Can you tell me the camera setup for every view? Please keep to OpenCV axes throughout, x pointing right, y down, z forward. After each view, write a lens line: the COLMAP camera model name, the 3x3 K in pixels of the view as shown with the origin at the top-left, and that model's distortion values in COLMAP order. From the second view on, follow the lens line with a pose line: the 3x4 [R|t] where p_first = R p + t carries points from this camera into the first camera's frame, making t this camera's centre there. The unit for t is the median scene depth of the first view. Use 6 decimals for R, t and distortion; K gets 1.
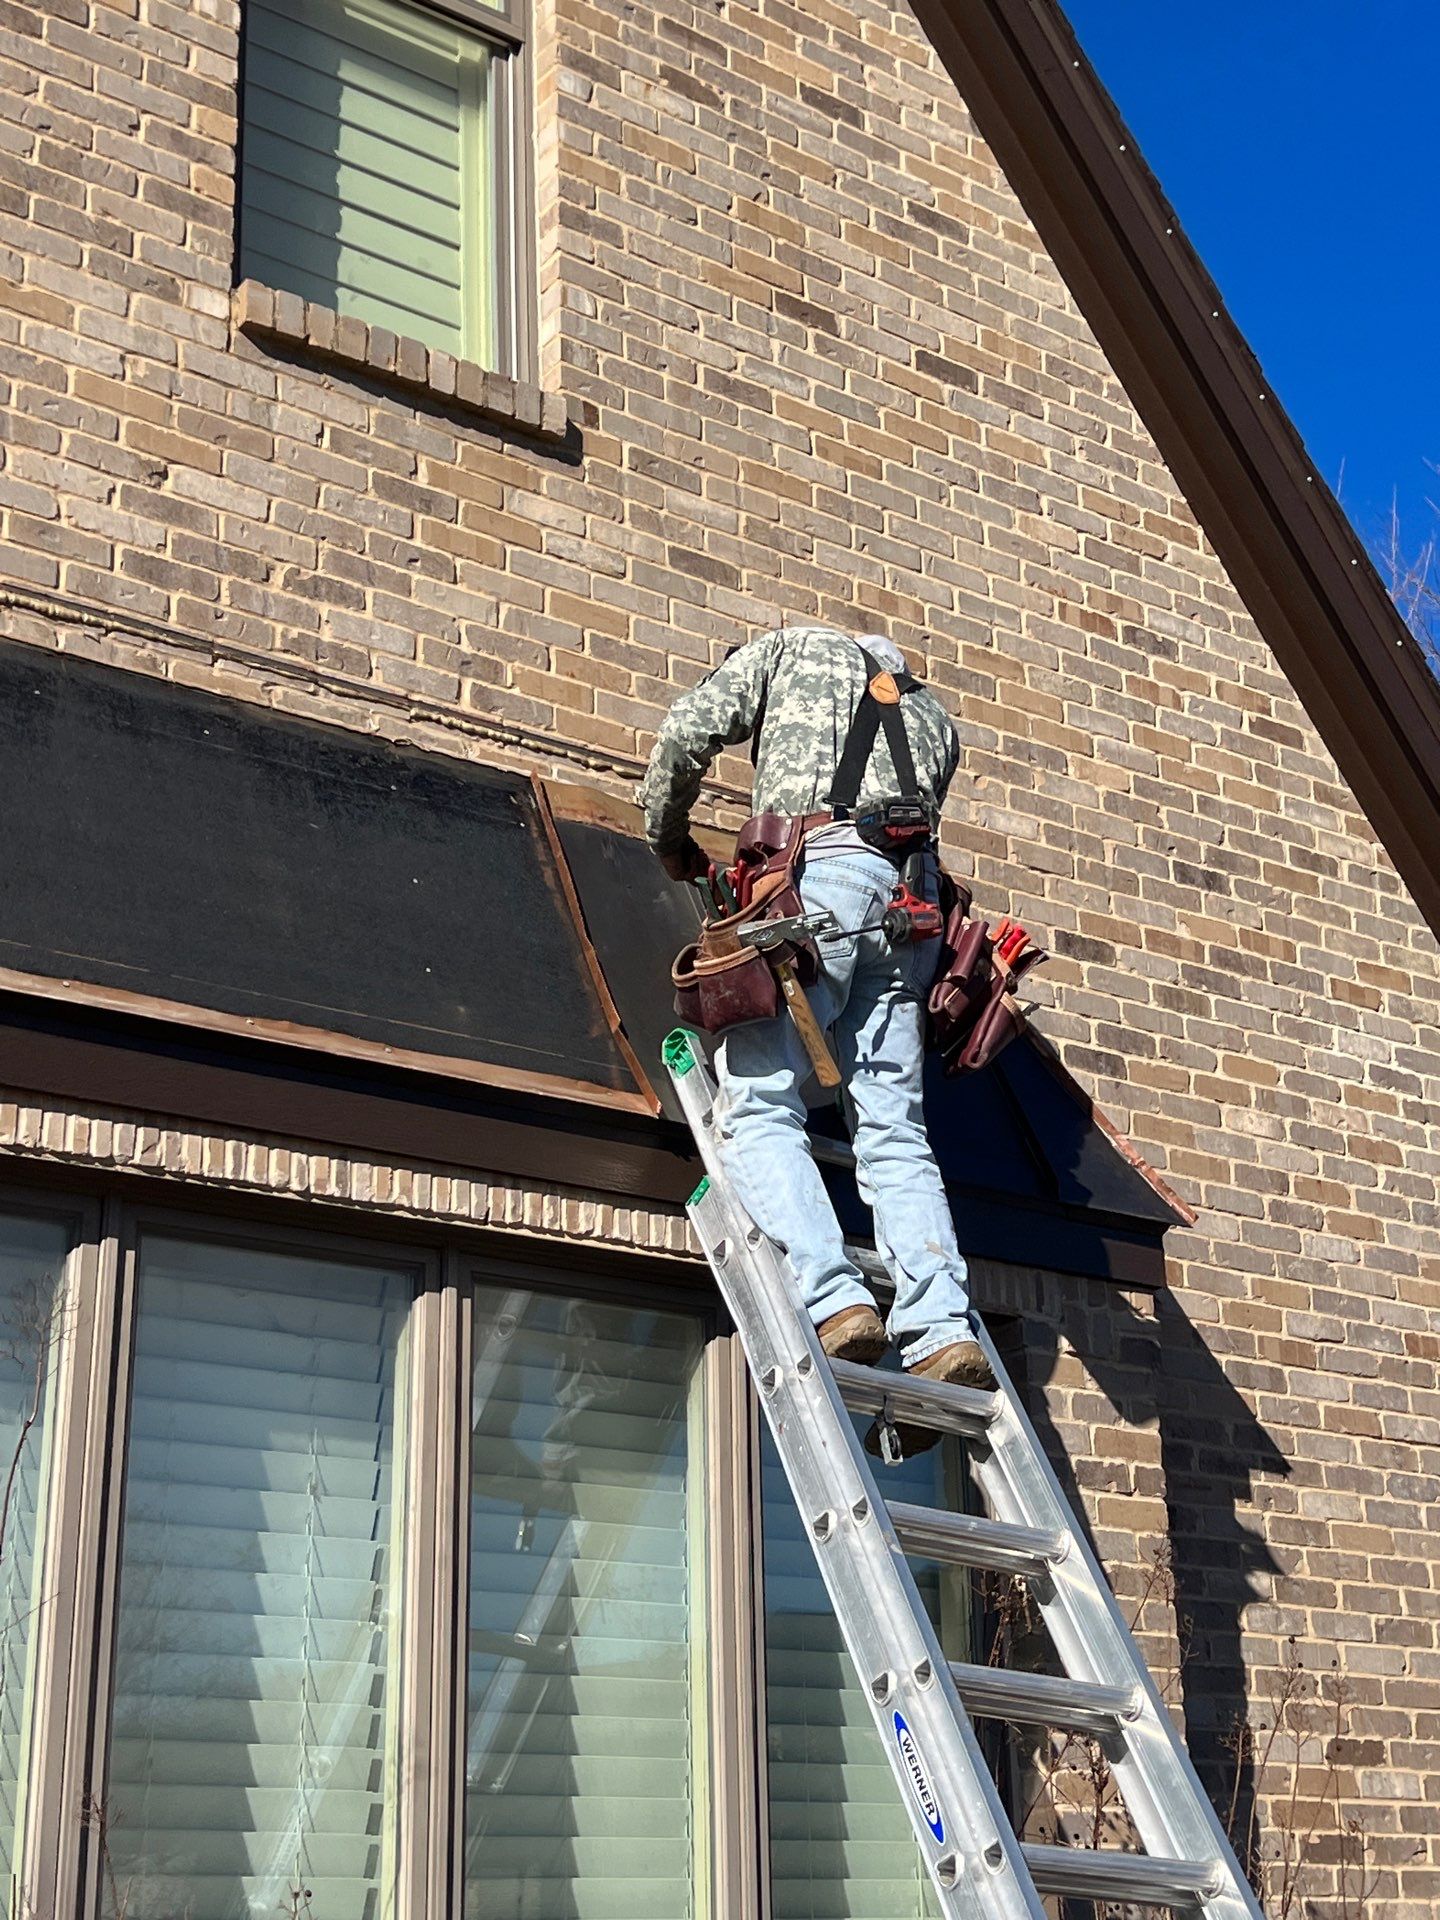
lens RADIAL K [[2749.6, 0, 719.2], [0, 2749.6, 1015.7], [0, 0, 1]] dist [0.215279, -0.645399]
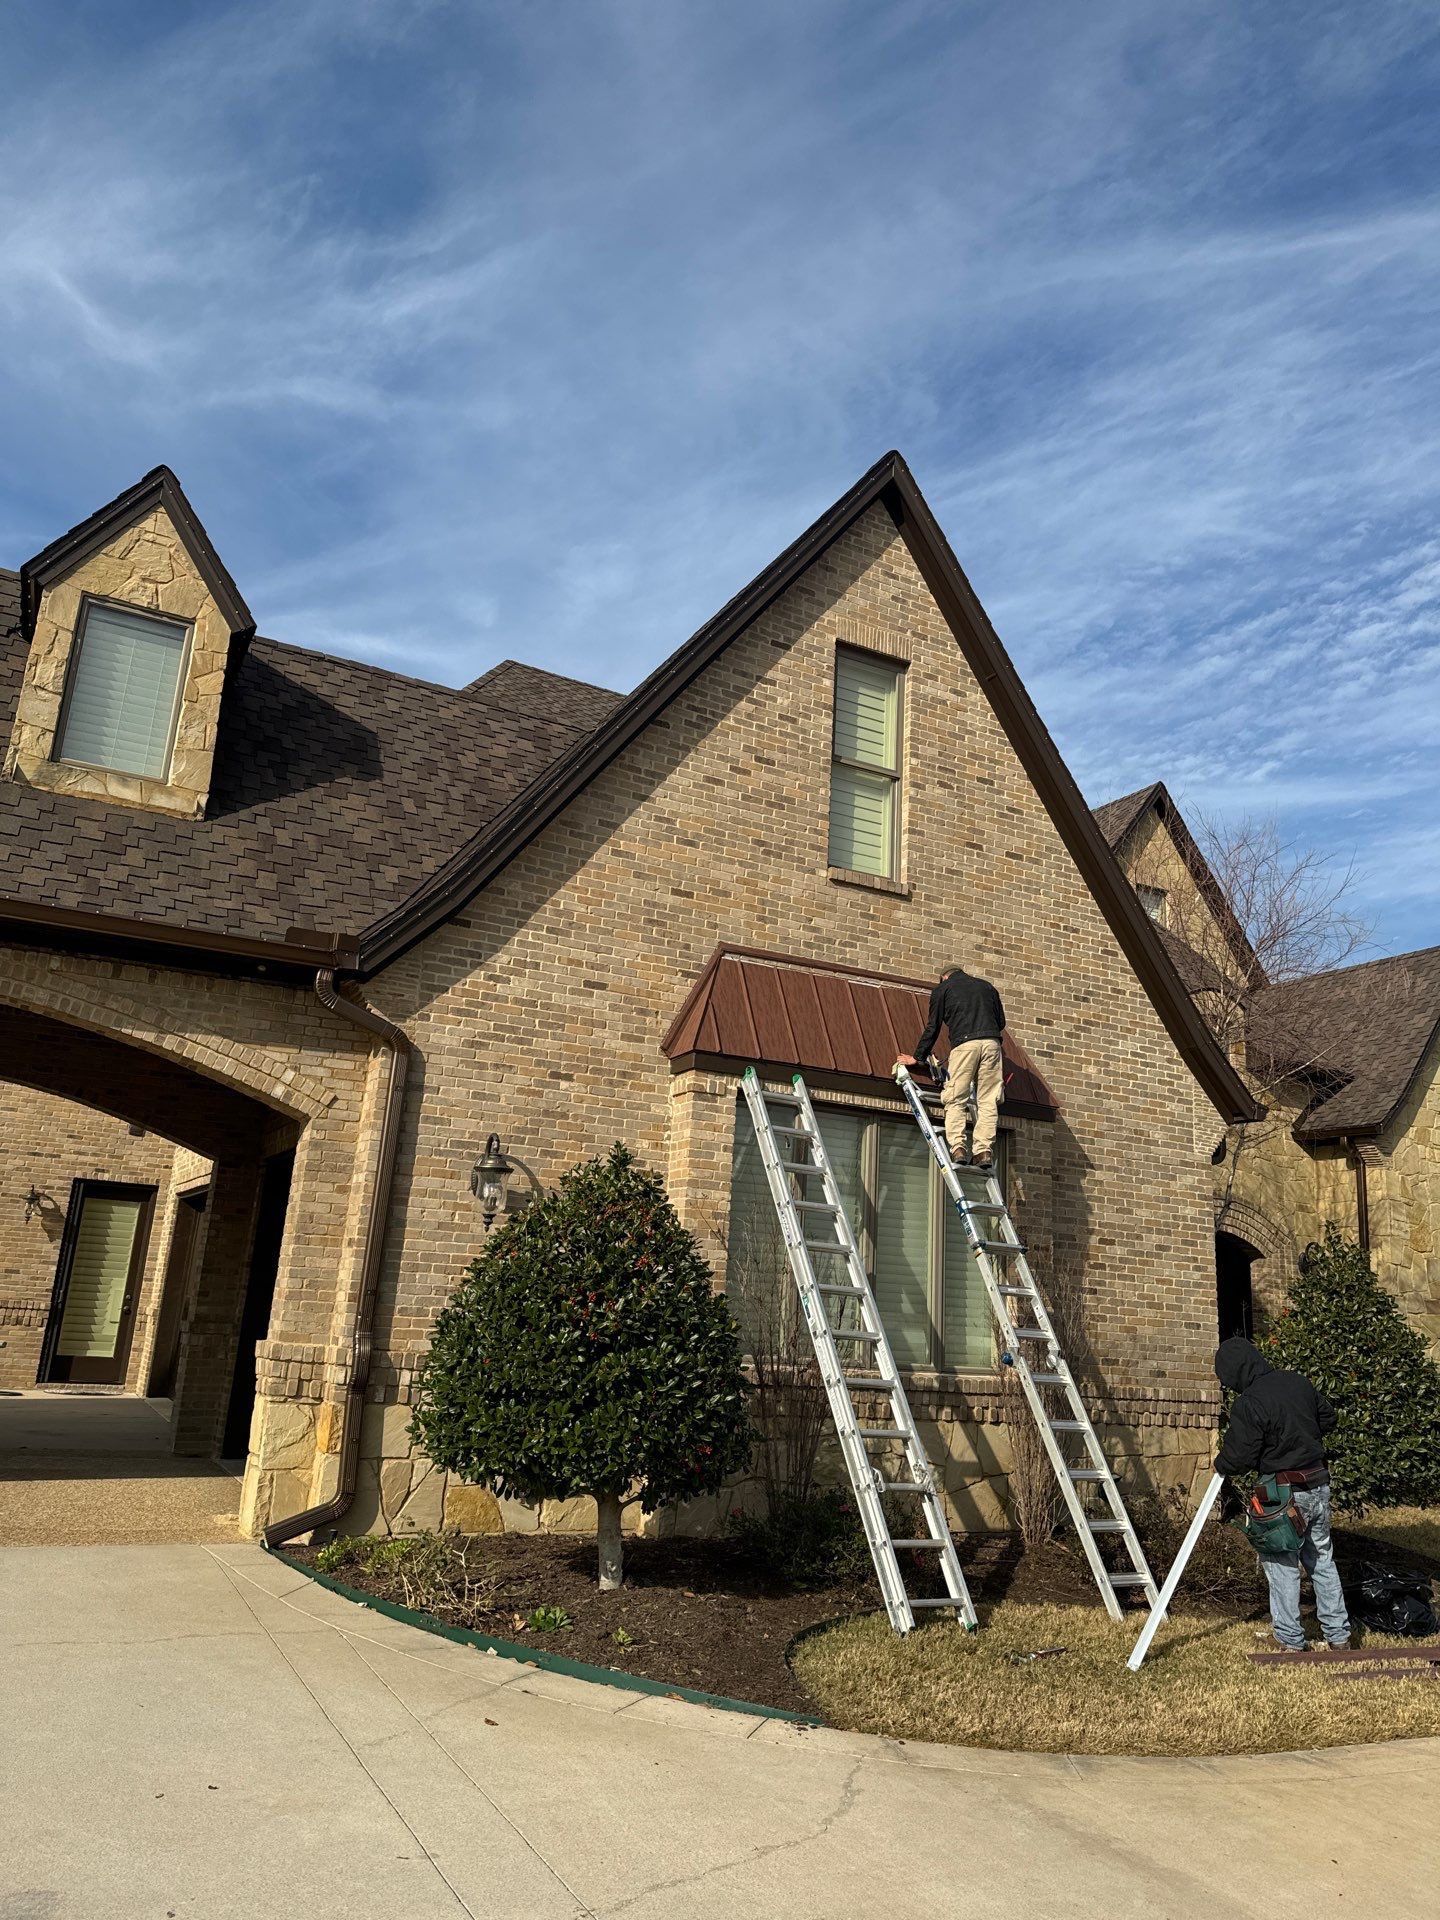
lens RADIAL K [[1320.7, 0, 720.0], [0, 1320.7, 960.0], [0, 0, 1]] dist [0.192641, -0.354396]
pose [[0.985165, 0.042527, -0.166255, -0.001194], [-0.027779, 0.995550, 0.090046, -0.253231], [0.169345, -0.084091, 0.981963, -0.805913]]
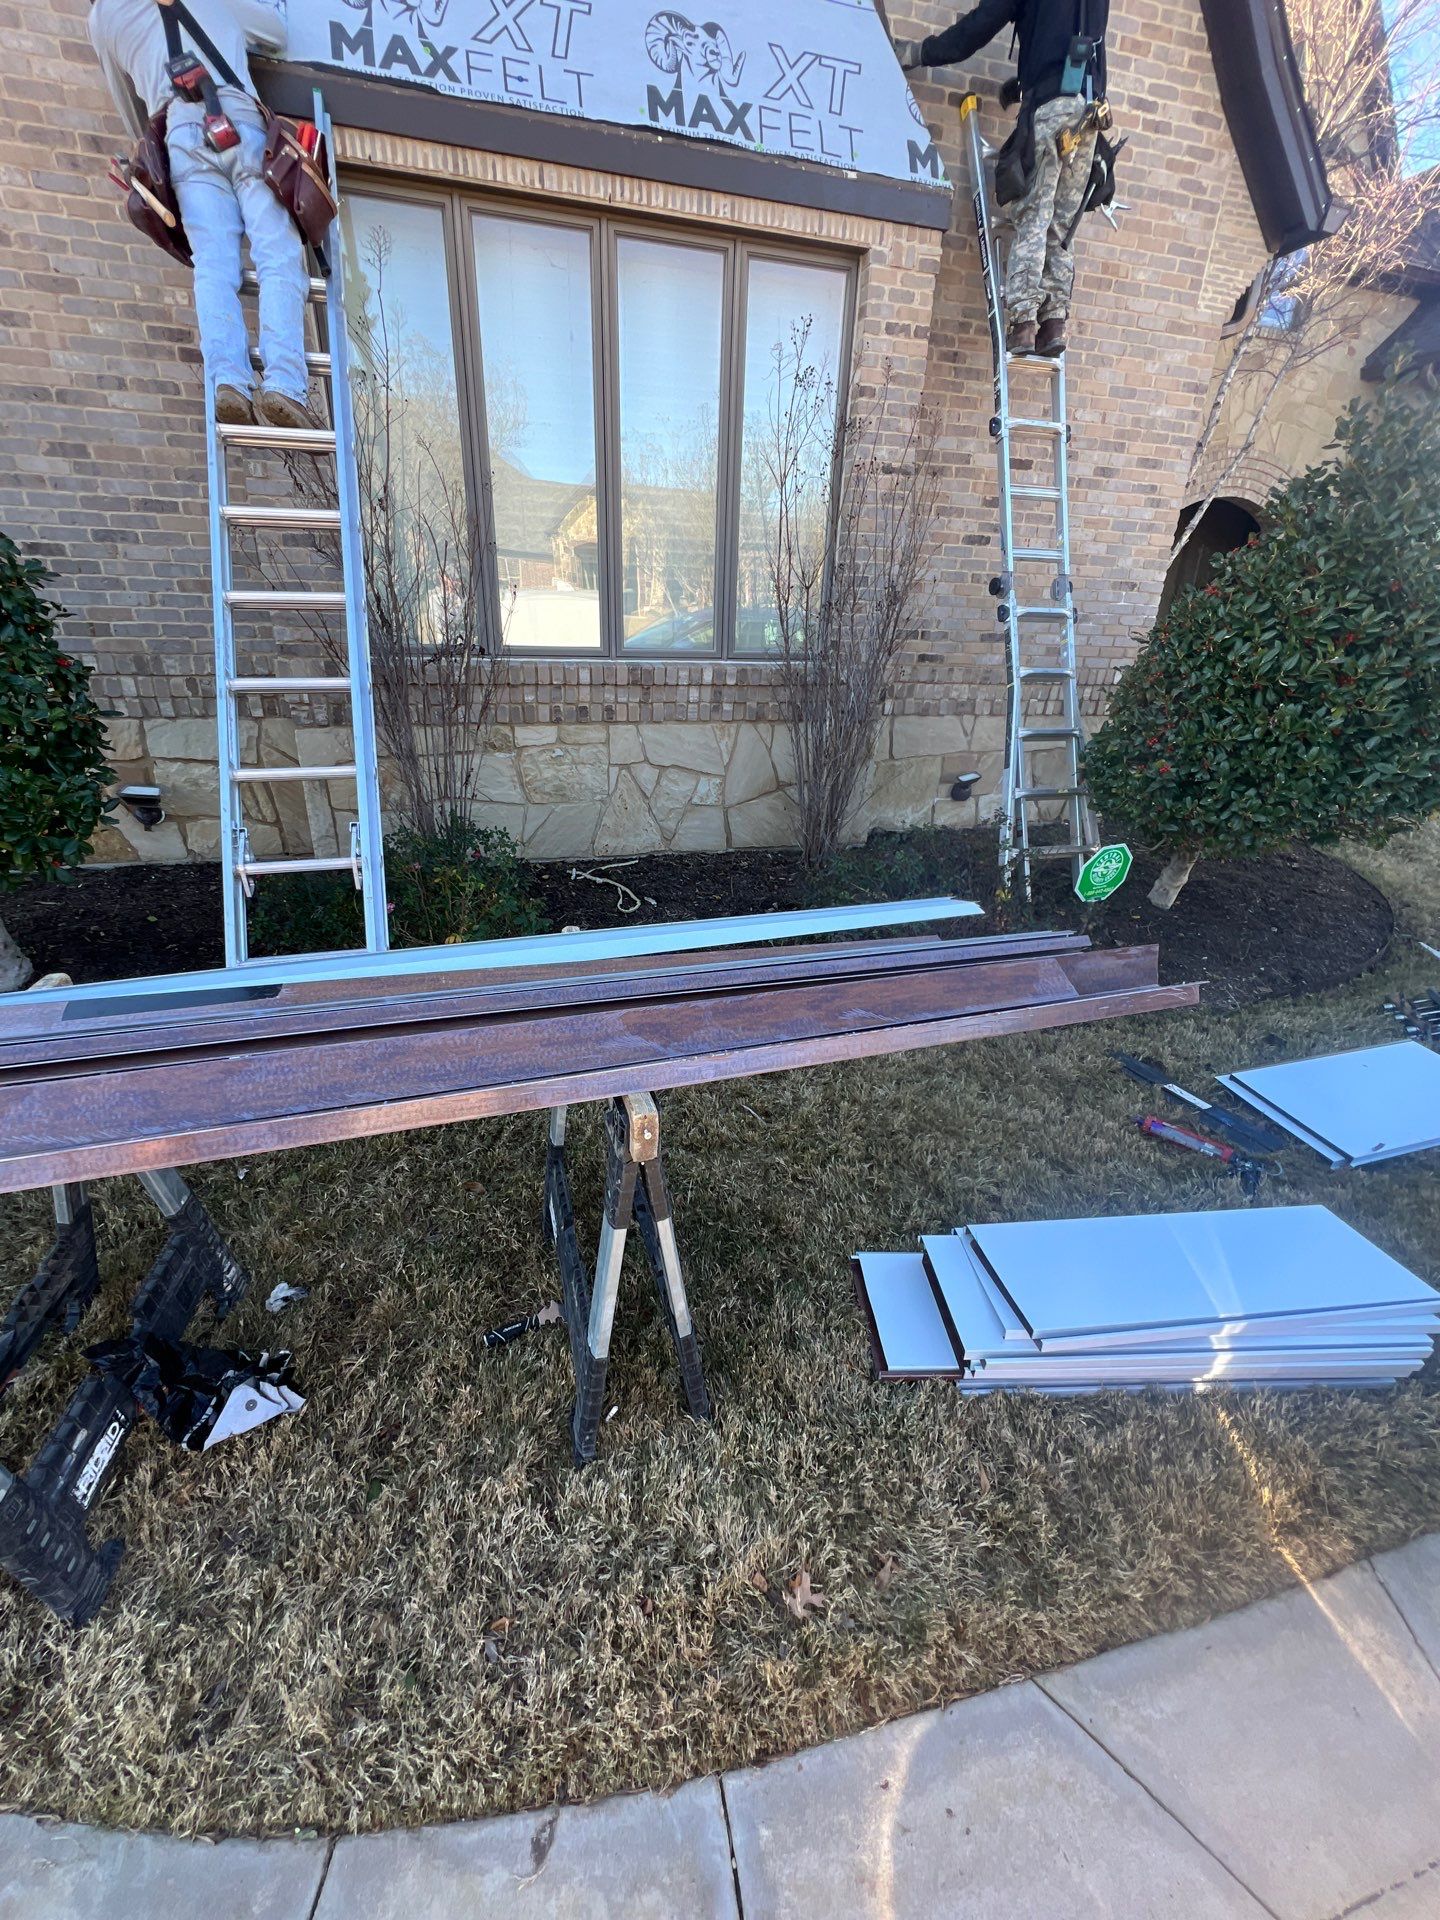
lens RADIAL K [[786.4, 0, 720.0], [0, 786.4, 954.5], [0, 0, 1]] dist [-0.000520, 0.000140]
pose [[0.936562, 0.185500, -0.297392, 0.258294], [0.070033, 0.732327, 0.677342, 0.073635], [0.343435, -0.655200, 0.672878, 0.080049]]
